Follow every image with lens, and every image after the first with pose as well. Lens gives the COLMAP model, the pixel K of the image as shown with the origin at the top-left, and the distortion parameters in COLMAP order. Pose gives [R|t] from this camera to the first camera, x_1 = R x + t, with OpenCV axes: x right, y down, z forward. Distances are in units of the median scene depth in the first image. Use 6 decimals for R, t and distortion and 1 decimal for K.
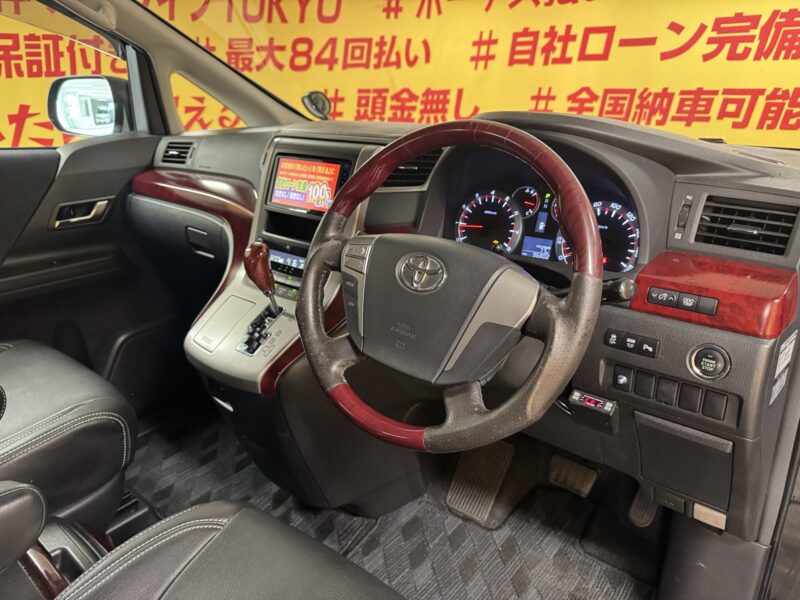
lens RADIAL K [[566.3, 0, 404.5], [0, 566.3, 312.9], [0, 0, 1]] dist [-0.015961, 0.002879]
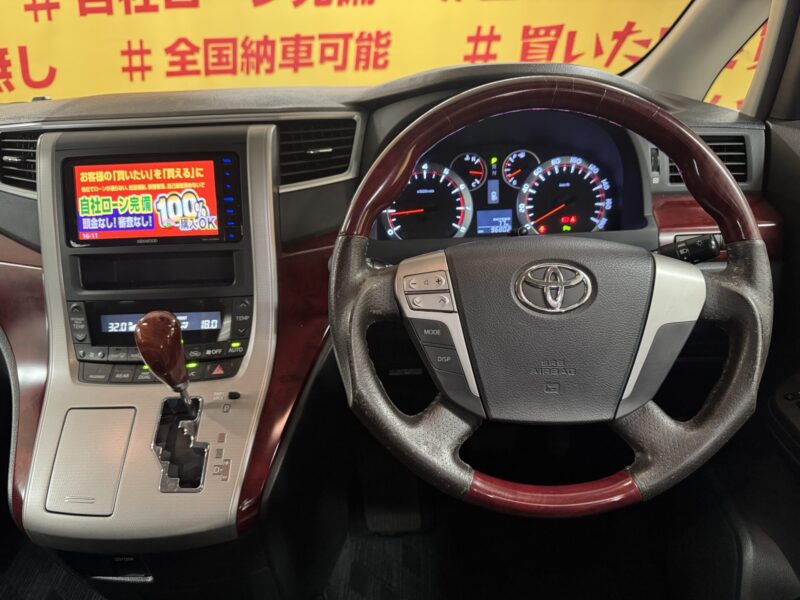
lens RADIAL K [[579.5, 0, 393.5], [0, 579.5, 299.4], [0, 0, 1]] dist [-0.014417, -0.001347]
pose [[0.772799, -0.286938, 0.566081, -0.077810], [0.260908, 0.956737, 0.128771, -0.028629], [-0.578540, 0.048181, 0.814230, 0.068508]]
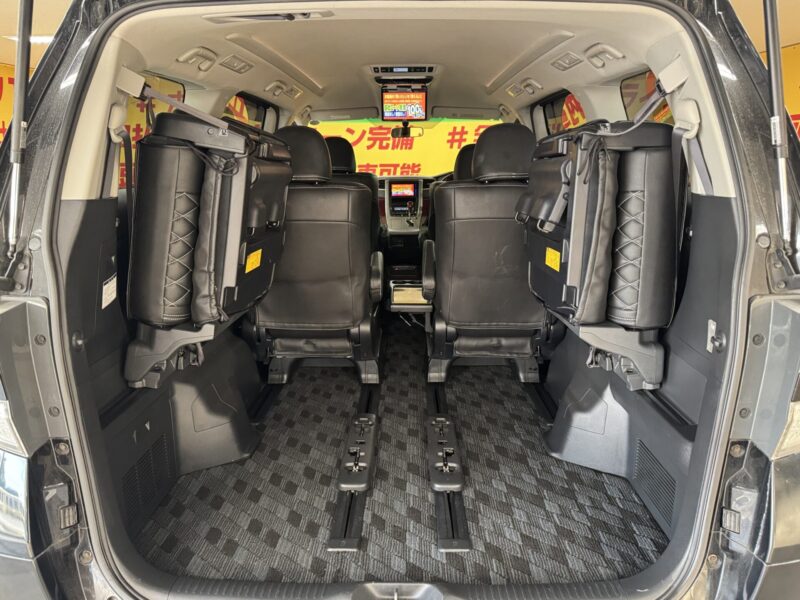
lens RADIAL K [[566.3, 0, 404.5], [0, 566.3, 312.9], [0, 0, 1]] dist [-0.015961, 0.002879]
pose [[0.774088, -0.158356, 0.612953, -0.602036], [0.227636, 0.973078, -0.036083, 0.167791], [-0.590737, 0.167462, 0.789295, -0.444514]]
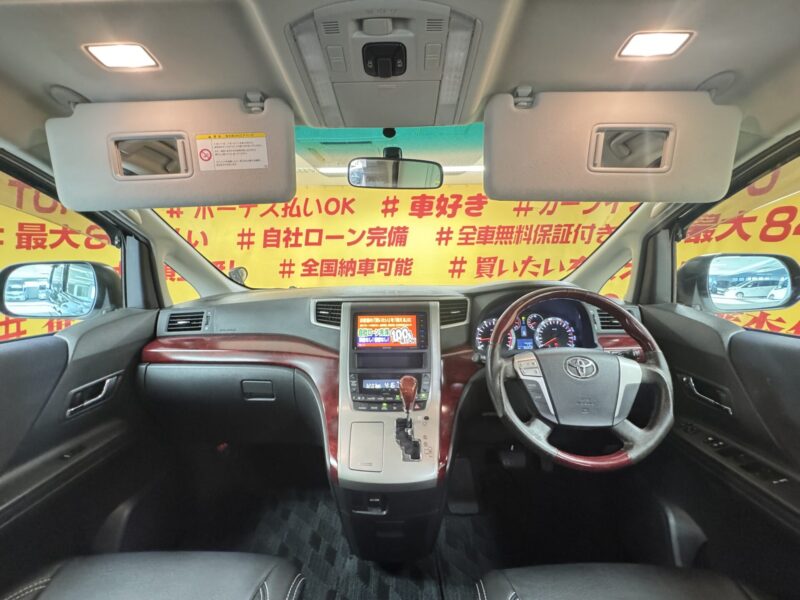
lens RADIAL K [[317.6, 0, 398.1], [0, 317.6, 302.6], [0, 0, 1]] dist [0.006201, 0.000365]
pose [[0.778671, -0.096053, 0.620037, -0.145067], [0.239316, 0.958973, -0.151985, -0.035349], [-0.580000, 0.266731, 0.769711, 0.066584]]
